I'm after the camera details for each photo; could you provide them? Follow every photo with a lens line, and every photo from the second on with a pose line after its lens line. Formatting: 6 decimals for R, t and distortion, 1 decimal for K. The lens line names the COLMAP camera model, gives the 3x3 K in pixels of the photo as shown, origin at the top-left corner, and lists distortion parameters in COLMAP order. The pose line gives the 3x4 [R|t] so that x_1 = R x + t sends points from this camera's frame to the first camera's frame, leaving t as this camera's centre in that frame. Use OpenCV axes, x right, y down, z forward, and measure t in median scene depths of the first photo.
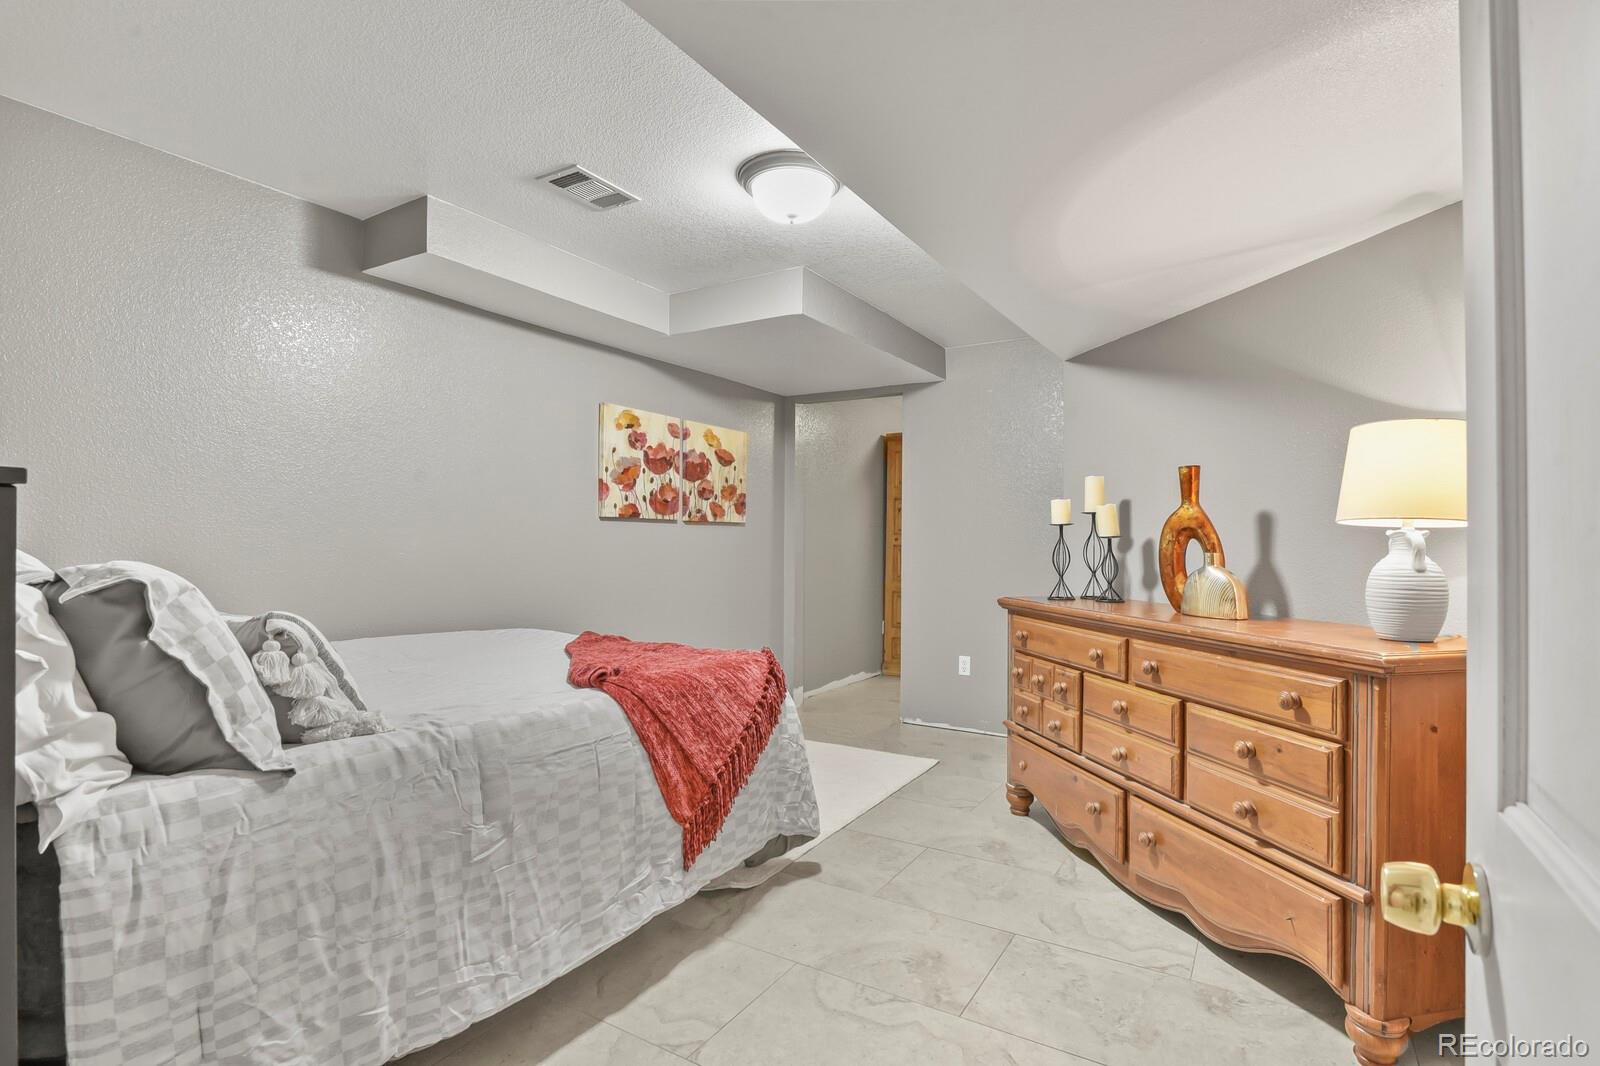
lens RADIAL K [[774.3, 0, 794.6], [0, 774.3, 538.7], [0, 0, 1]] dist [-0.004395, -0.000706]
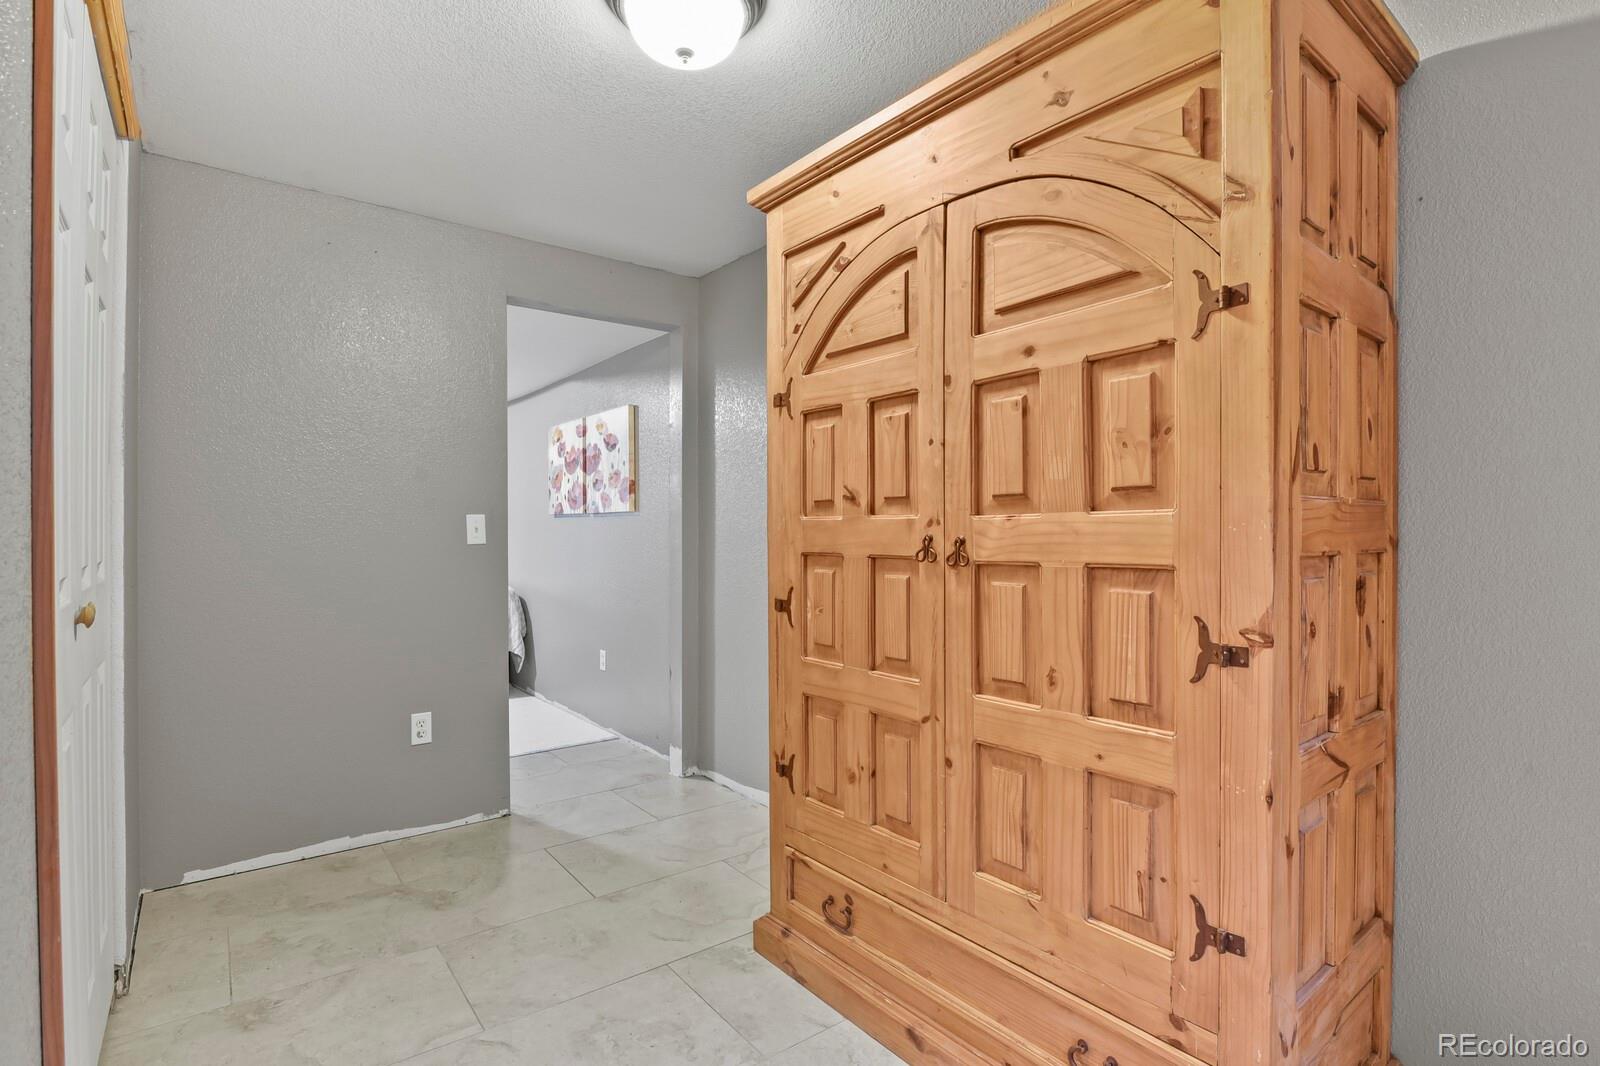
lens RADIAL K [[774.3, 0, 800.5], [0, 774.3, 532.3], [0, 0, 1]] dist [-0.004395, -0.000706]
pose [[-0.343648, -0.012331, -0.939017, 0.729962], [-0.004434, 0.999924, -0.011508, 0.012125], [0.939088, 0.000209, -0.343677, 1.614508]]
